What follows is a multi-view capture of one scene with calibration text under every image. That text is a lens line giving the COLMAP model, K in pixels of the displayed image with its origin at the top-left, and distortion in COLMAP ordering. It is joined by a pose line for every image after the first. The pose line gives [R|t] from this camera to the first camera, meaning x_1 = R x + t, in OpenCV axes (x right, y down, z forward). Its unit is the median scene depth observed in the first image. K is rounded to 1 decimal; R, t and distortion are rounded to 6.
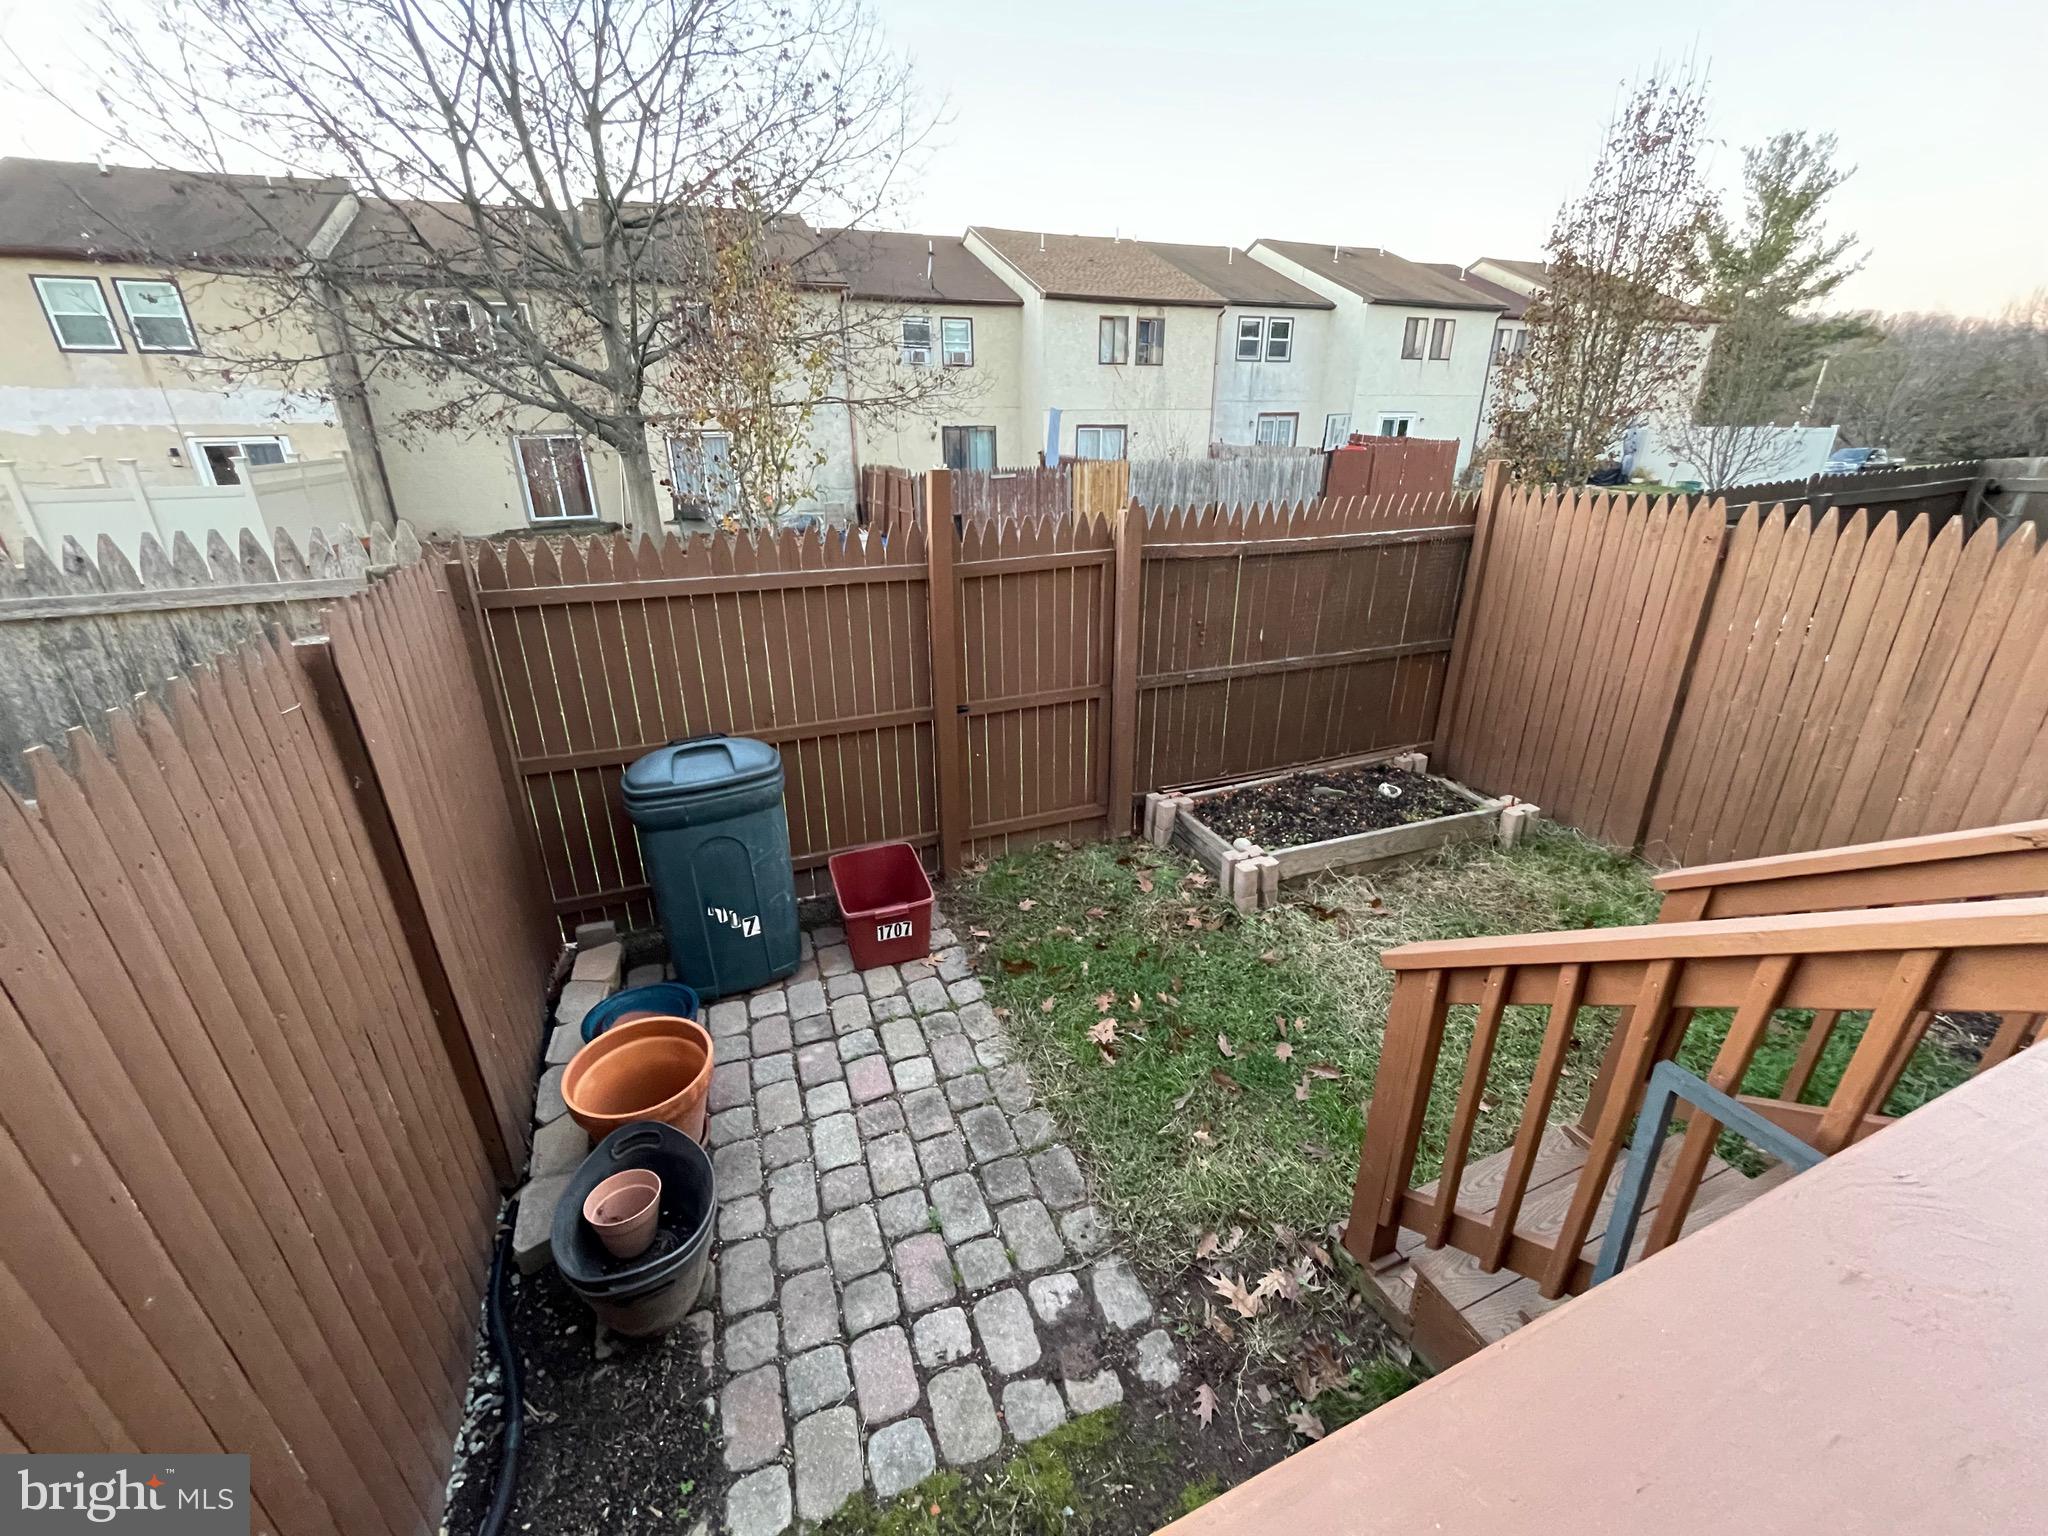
lens RADIAL K [[828.8, 0, 1027.7], [0, 828.8, 766.5], [0, 0, 1]] dist [-0.001712, -0.000153]
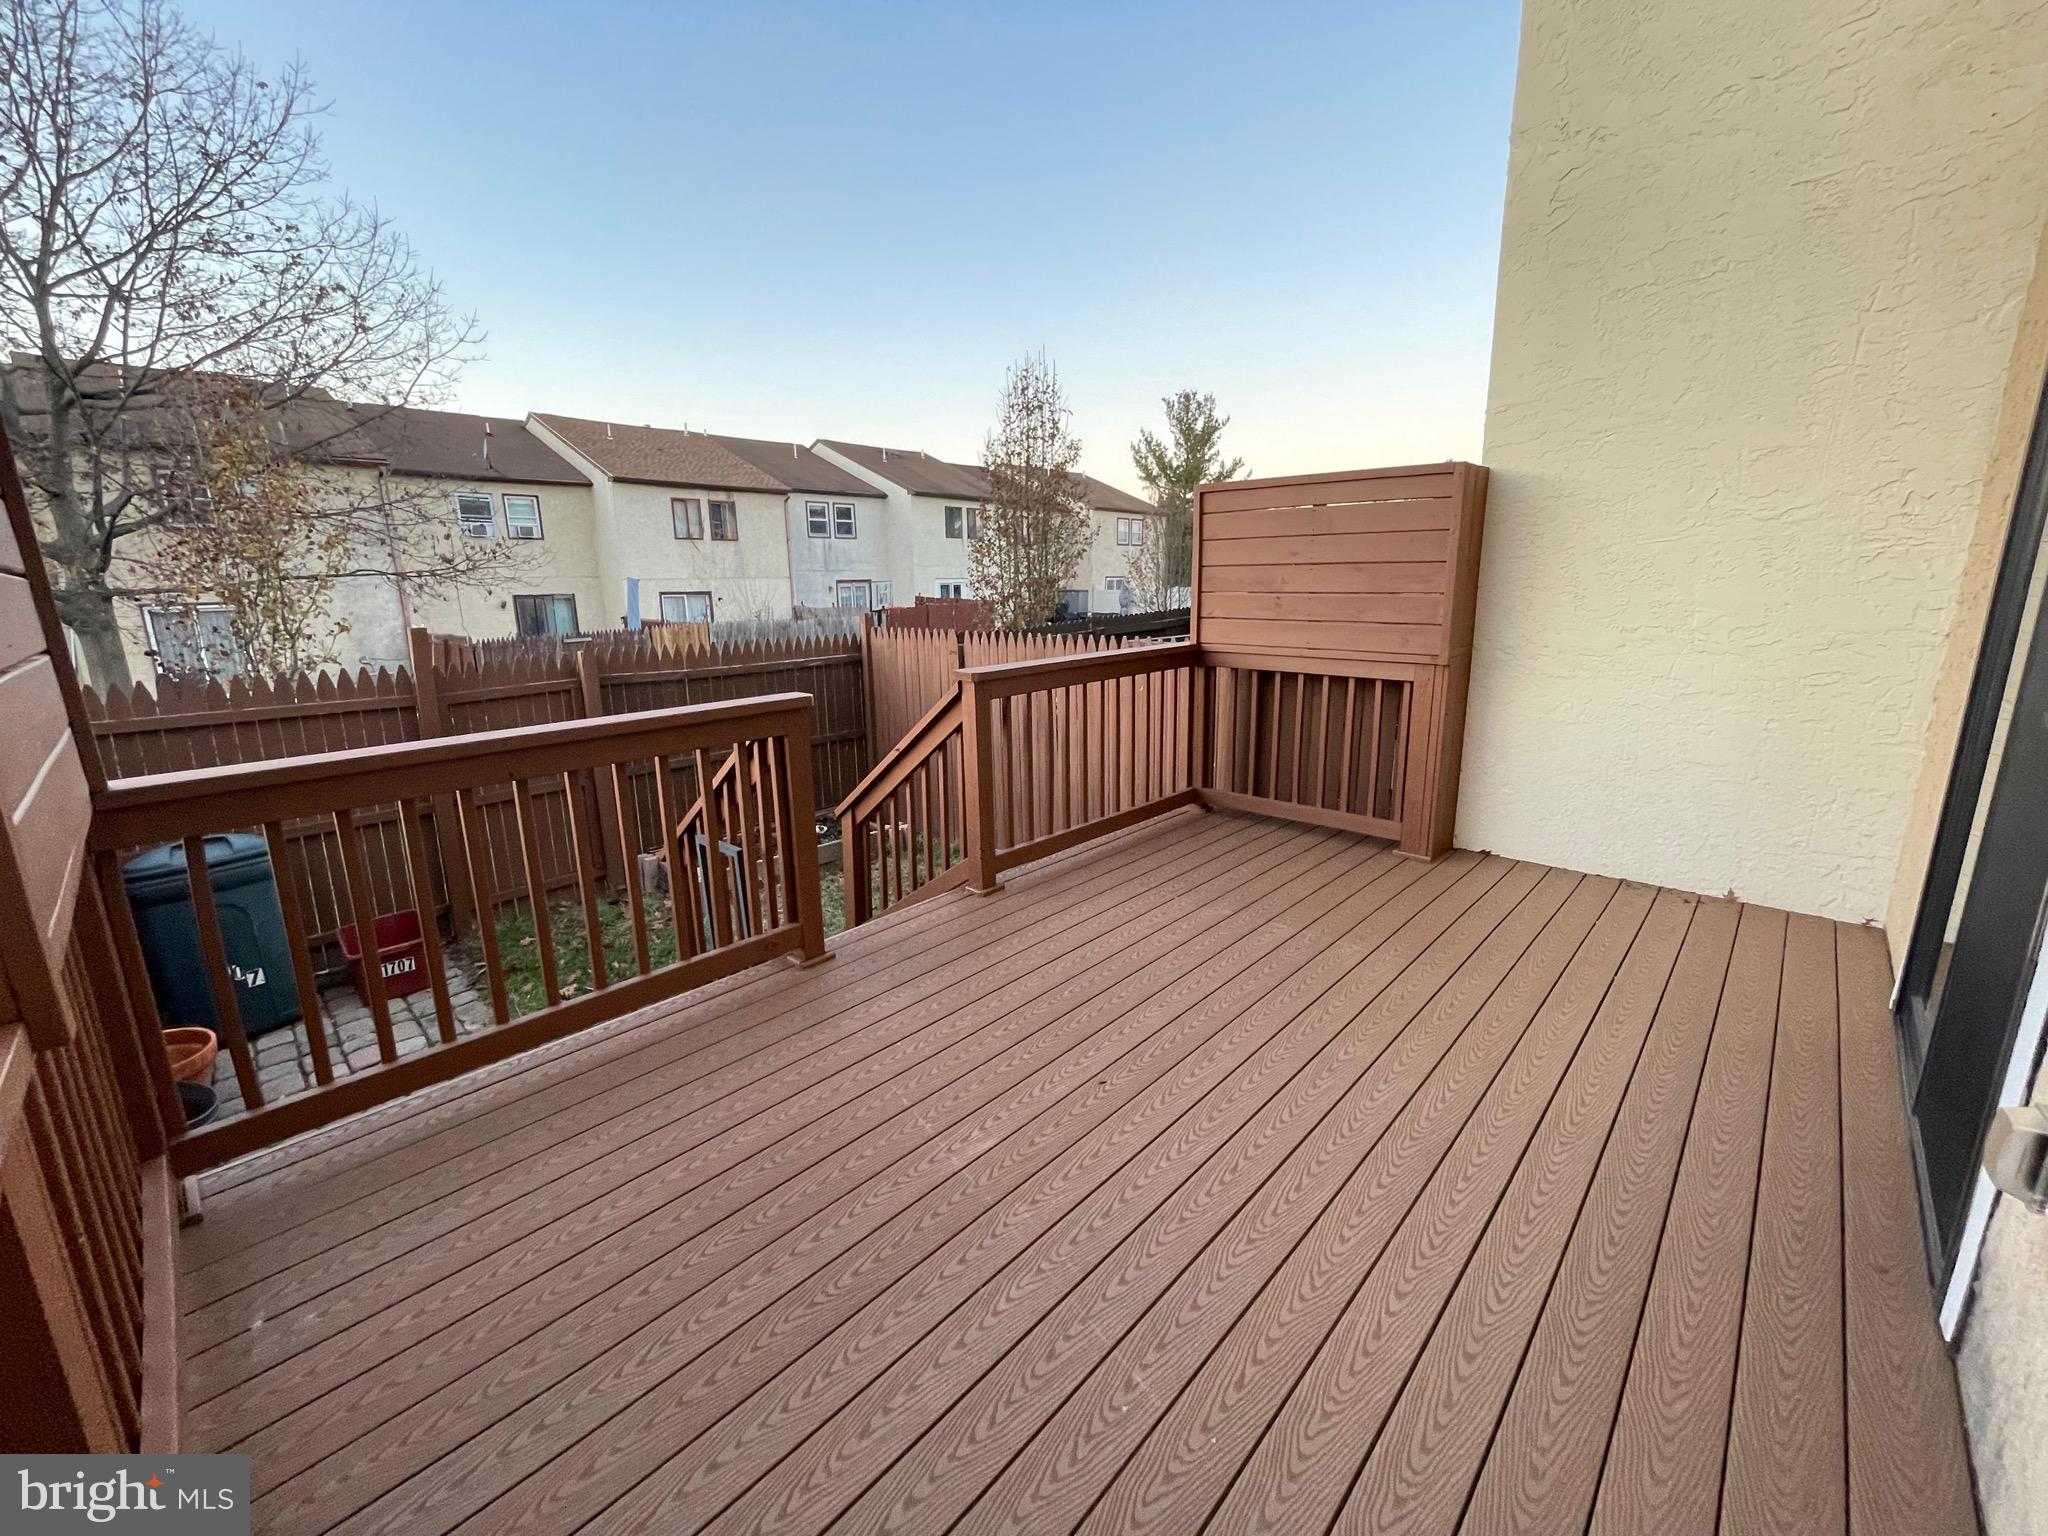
lens RADIAL K [[828.8, 0, 1024.8], [0, 828.8, 765.9], [0, 0, 1]] dist [-0.001712, -0.000153]
pose [[0.910408, -0.096734, 0.402243, 0.058051], [0.167581, 0.975170, -0.144776, 0.058410], [-0.378251, 0.199214, 0.904013, -0.145627]]
